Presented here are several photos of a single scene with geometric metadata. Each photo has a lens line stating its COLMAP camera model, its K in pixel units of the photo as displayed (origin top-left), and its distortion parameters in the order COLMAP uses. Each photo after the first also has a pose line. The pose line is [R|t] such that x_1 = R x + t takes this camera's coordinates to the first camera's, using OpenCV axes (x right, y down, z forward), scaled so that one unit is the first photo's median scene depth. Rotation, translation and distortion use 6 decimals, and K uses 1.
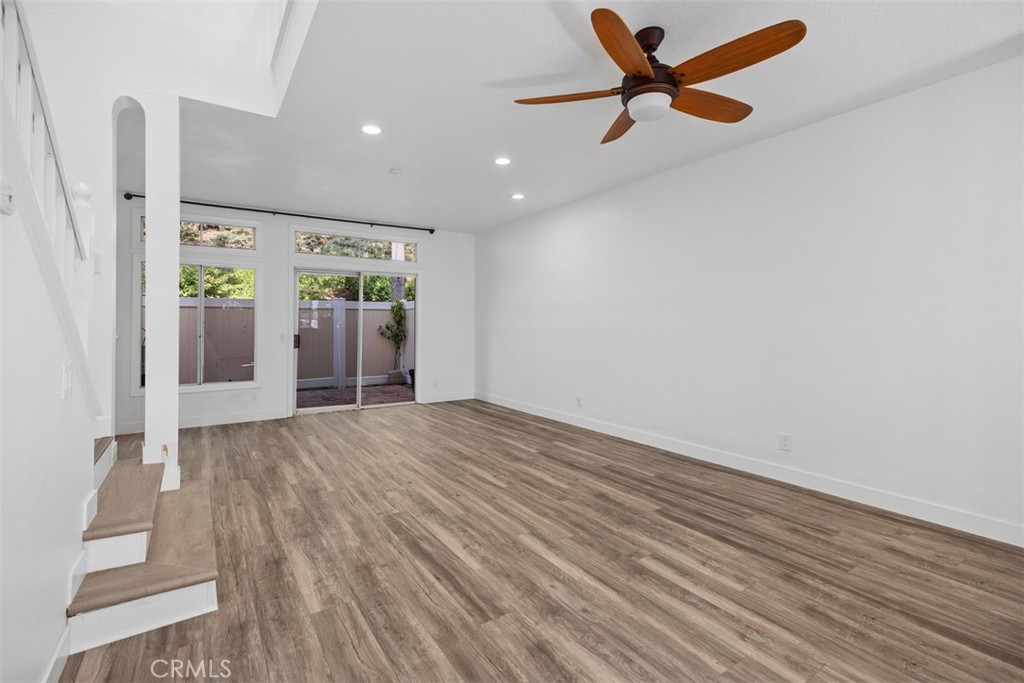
lens RADIAL K [[465.5, 0, 510.1], [0, 465.5, 317.1], [0, 0, 1]] dist [0.001550, 0.000191]
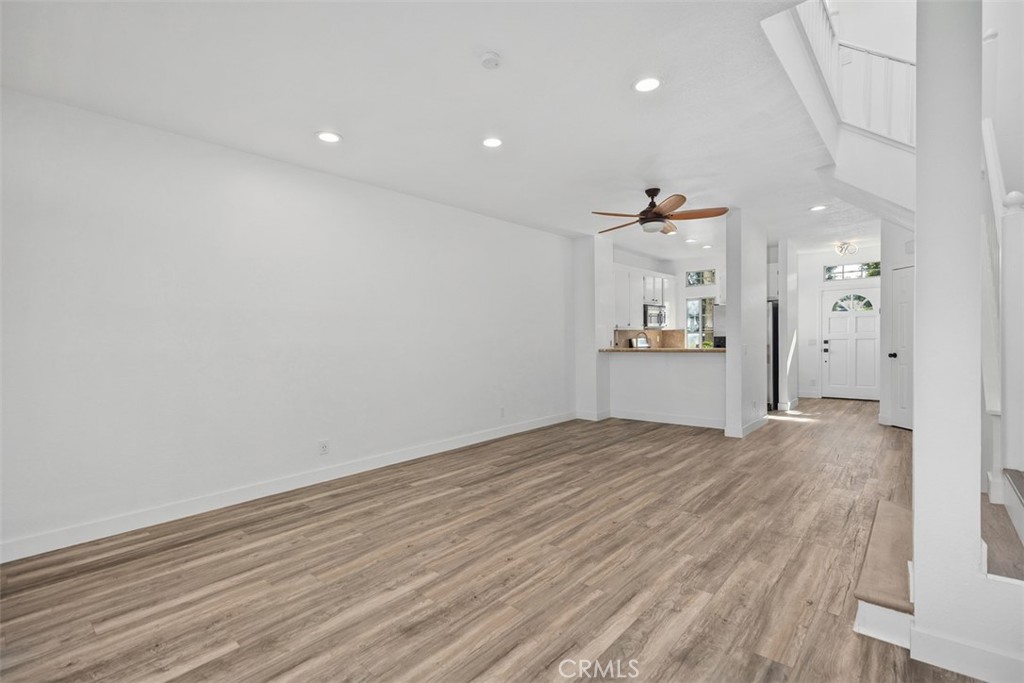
lens RADIAL K [[468.1, 0, 512.0], [0, 468.1, 341.5], [0, 0, 1]] dist [0.001952, 0.000044]
pose [[-0.258761, 0.001266, 0.965940, -1.114561], [0.007485, 0.999972, 0.000695, 0.030286], [-0.965912, 0.007410, -0.258763, 1.580476]]
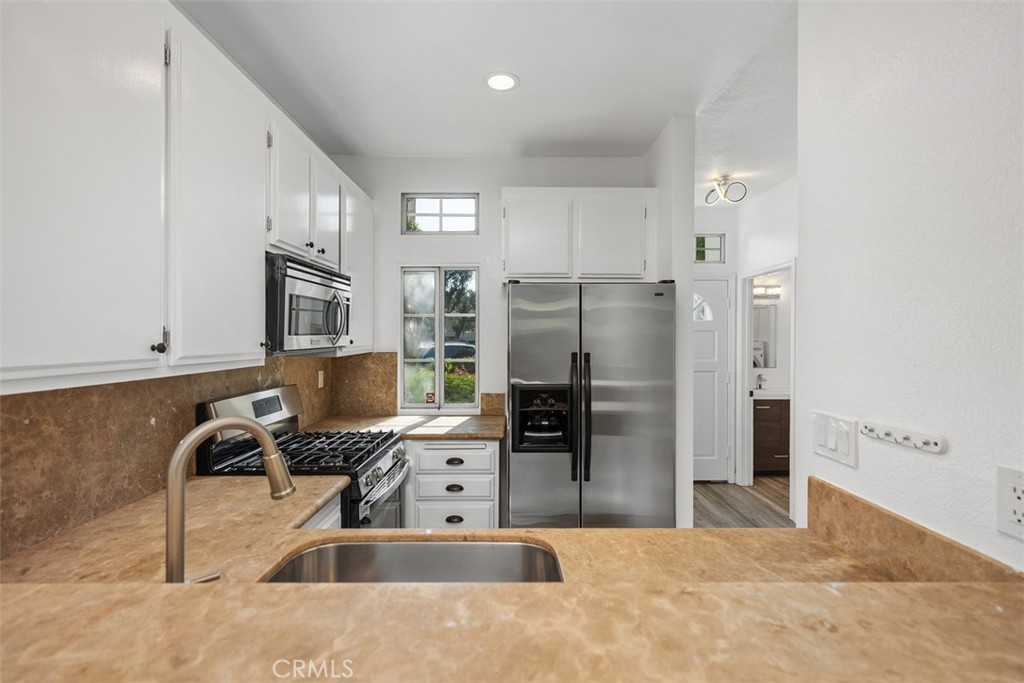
lens RADIAL K [[468.1, 0, 512.0], [0, 468.1, 341.5], [0, 0, 1]] dist [0.001952, 0.000044]
pose [[-0.831405, -0.005064, 0.555644, 0.596540], [-0.006398, 0.999979, -0.000459, -0.058093], [-0.555630, -0.003936, -0.831420, 0.533557]]
